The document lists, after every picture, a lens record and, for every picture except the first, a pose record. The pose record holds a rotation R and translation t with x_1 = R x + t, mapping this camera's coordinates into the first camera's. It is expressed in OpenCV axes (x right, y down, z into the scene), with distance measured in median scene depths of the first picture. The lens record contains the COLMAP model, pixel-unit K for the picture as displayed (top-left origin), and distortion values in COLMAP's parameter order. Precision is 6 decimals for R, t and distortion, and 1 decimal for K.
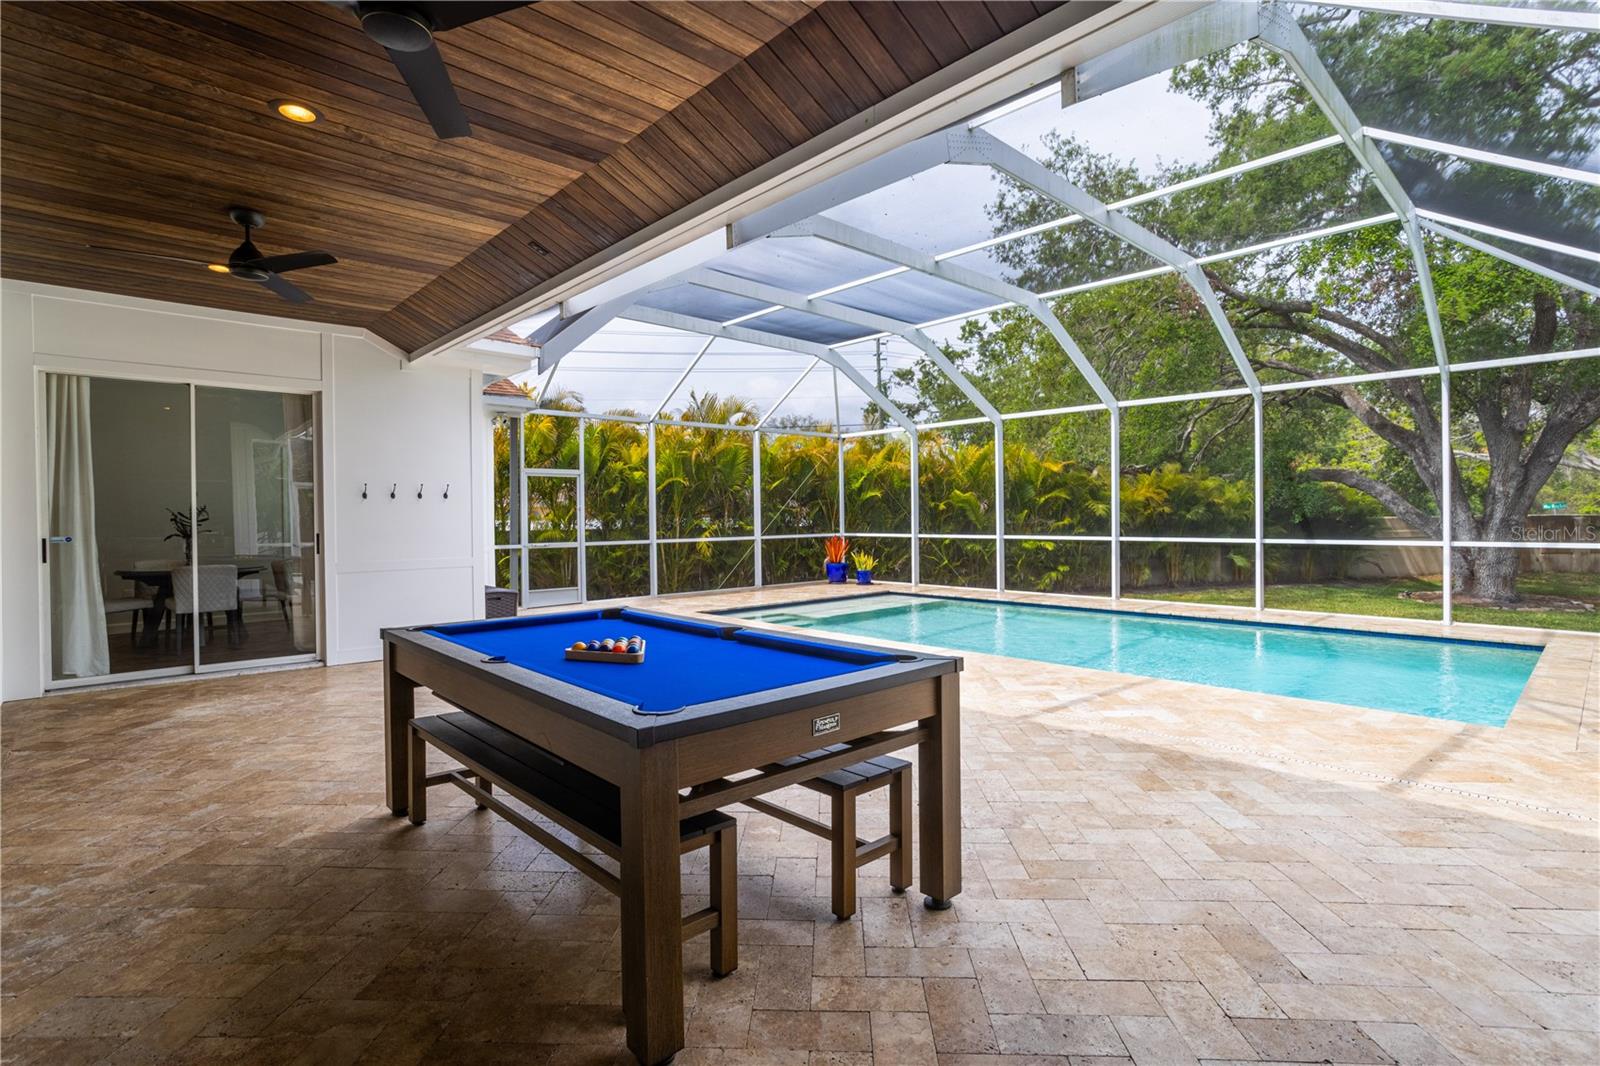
lens RADIAL K [[766.4, 0, 795.5], [0, 766.4, 521.8], [0, 0, 1]] dist [-0.048302, 0.028589]
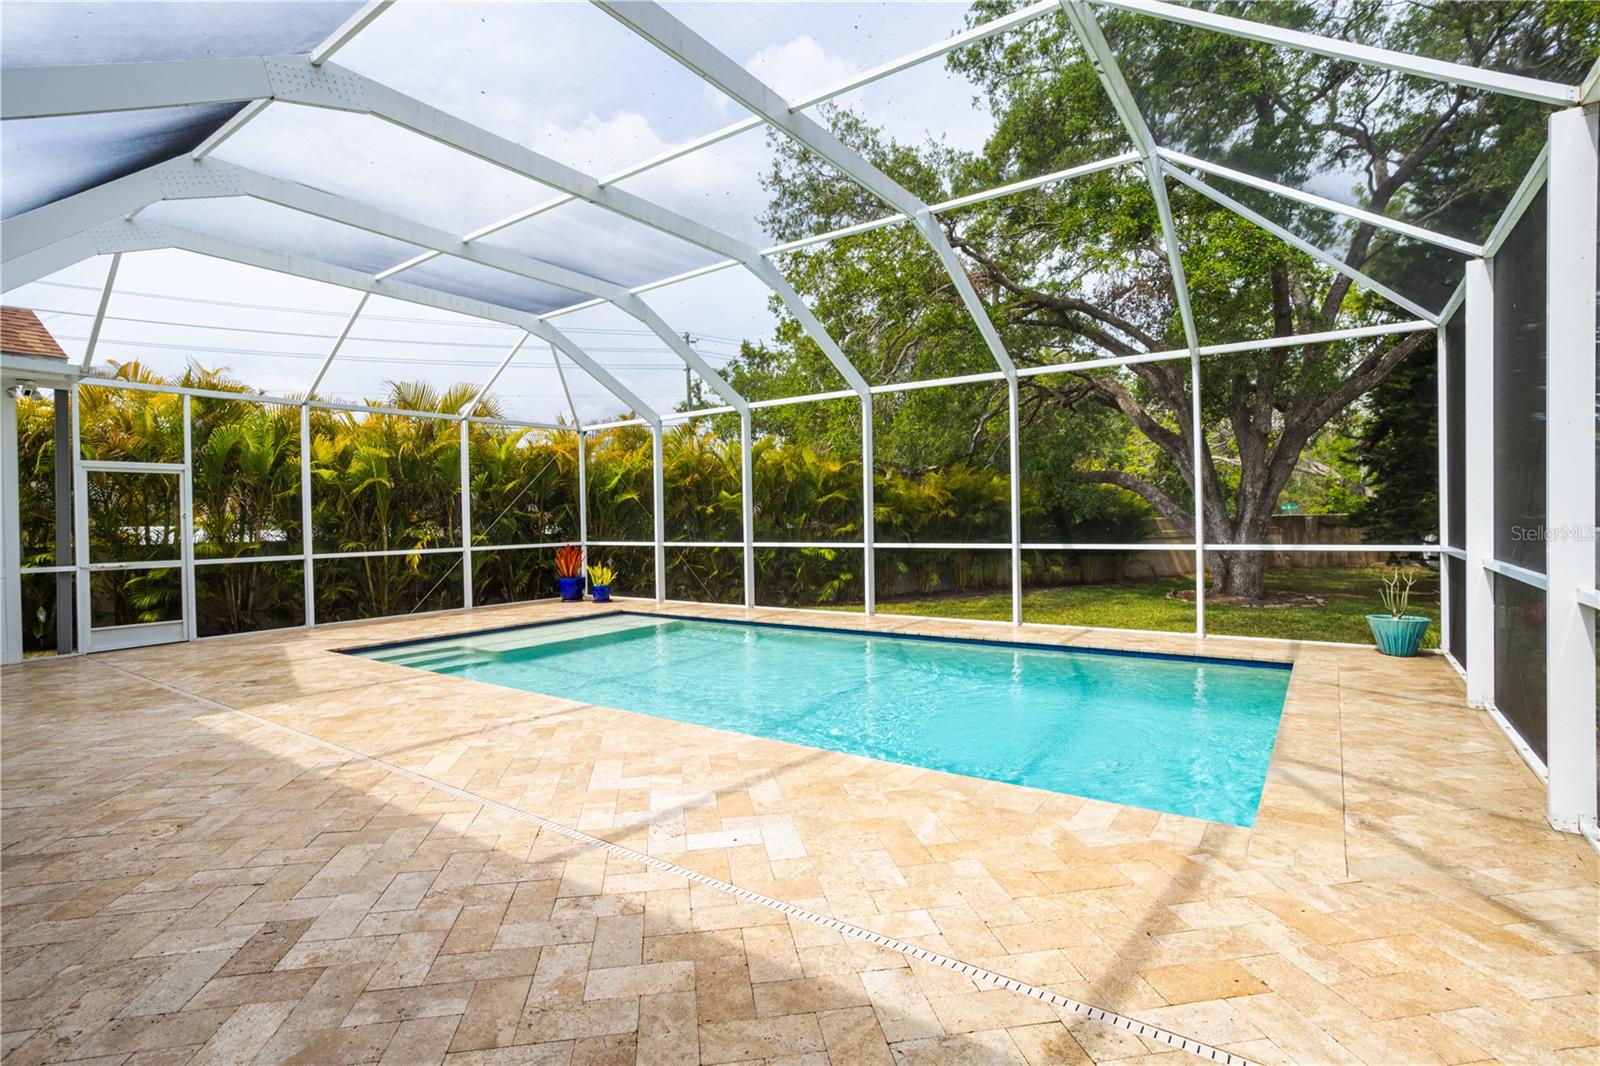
lens RADIAL K [[768.8, 0, 797.0], [0, 768.8, 525.2], [0, 0, 1]] dist [-0.039562, 0.029429]
pose [[0.976642, -0.009444, 0.214667, 0.113588], [0.009995, 0.999949, -0.001481, -0.000093], [-0.214642, 0.003592, 0.976686, 0.120032]]
